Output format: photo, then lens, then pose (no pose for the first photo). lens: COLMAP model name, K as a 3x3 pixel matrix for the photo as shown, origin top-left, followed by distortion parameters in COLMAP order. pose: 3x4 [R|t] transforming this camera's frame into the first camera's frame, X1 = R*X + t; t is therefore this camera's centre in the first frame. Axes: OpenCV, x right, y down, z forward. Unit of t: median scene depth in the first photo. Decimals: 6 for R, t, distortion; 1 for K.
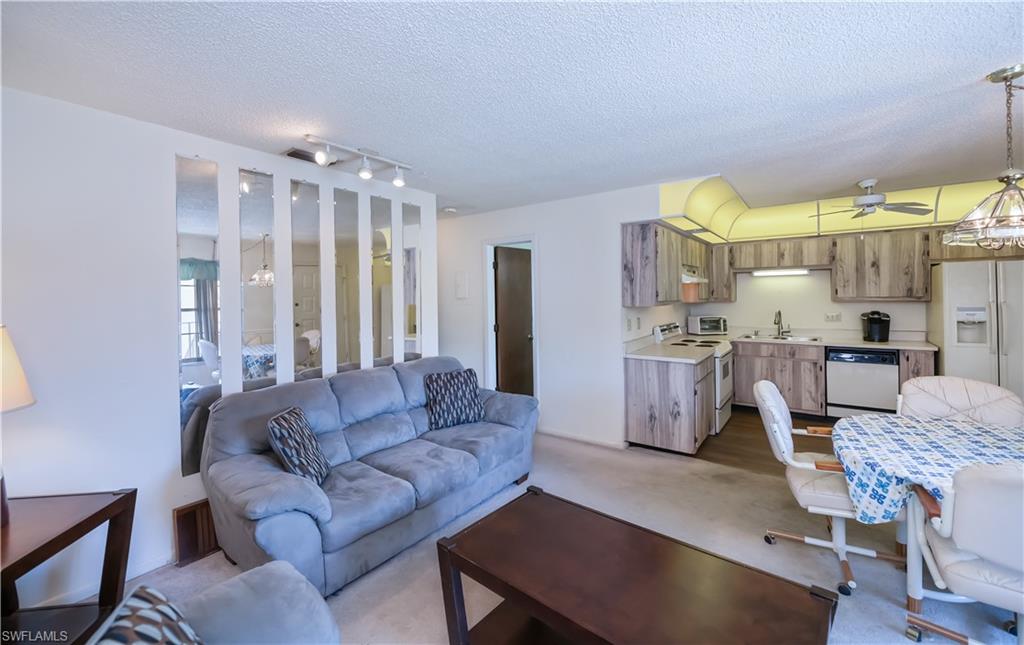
lens RADIAL K [[408.5, 0, 520.4], [0, 408.5, 297.5], [0, 0, 1]] dist [-0.000620, -0.003382]
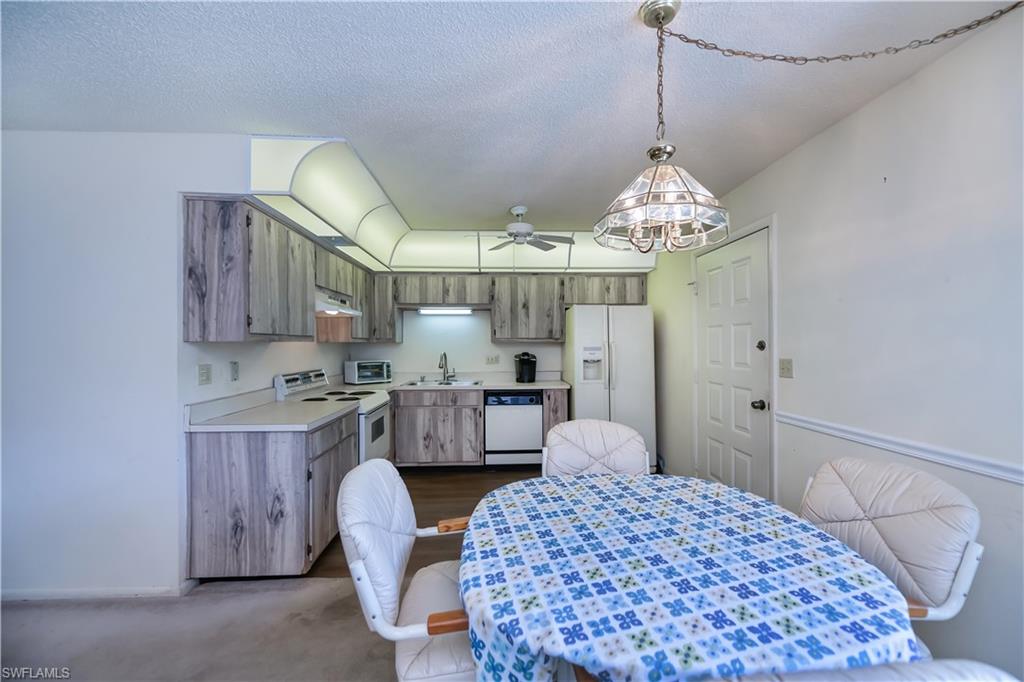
lens RADIAL K [[415.6, 0, 512.0], [0, 415.6, 341.0], [0, 0, 1]] dist [0.000981, 0.000052]
pose [[0.778592, 0.015602, 0.627336, 0.199727], [-0.006080, 0.999832, -0.017320, 0.023529], [-0.627501, 0.009671, 0.778556, 0.220062]]
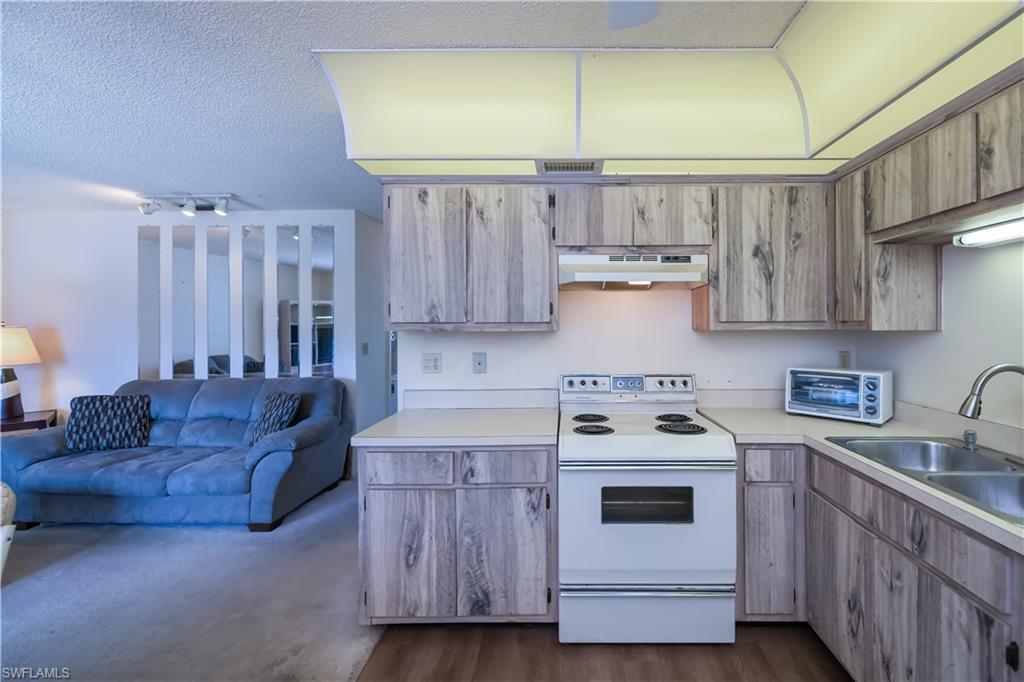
lens RADIAL K [[440.4, 0, 573.1], [0, 440.4, 323.2], [0, 0, 1]] dist [-0.001021, -0.000689]
pose [[0.587849, 0.008773, -0.808923, 0.792603], [-0.006518, 0.999960, 0.006108, 0.003087], [0.808944, 0.001682, 0.587883, 0.693054]]
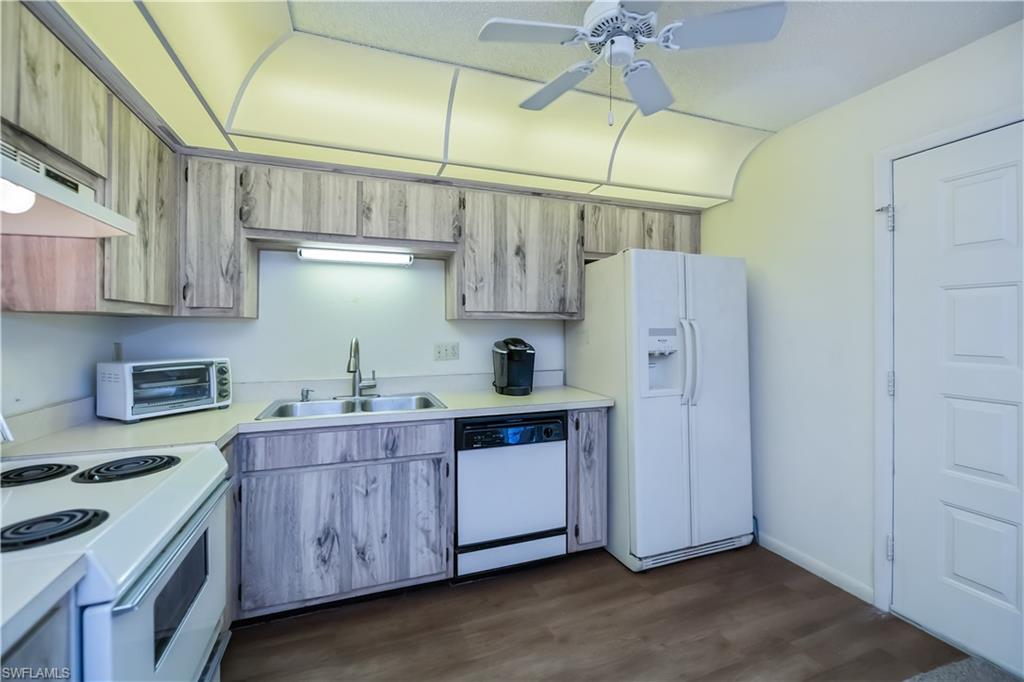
lens RADIAL K [[425.4, 0, 511.3], [0, 425.4, 321.9], [0, 0, 1]] dist [-0.001495, -0.000008]
pose [[0.552336, 0.023663, 0.833285, 0.394934], [-0.006816, 0.999692, -0.023871, 0.025326], [-0.833593, 0.007505, 0.552328, 0.696731]]
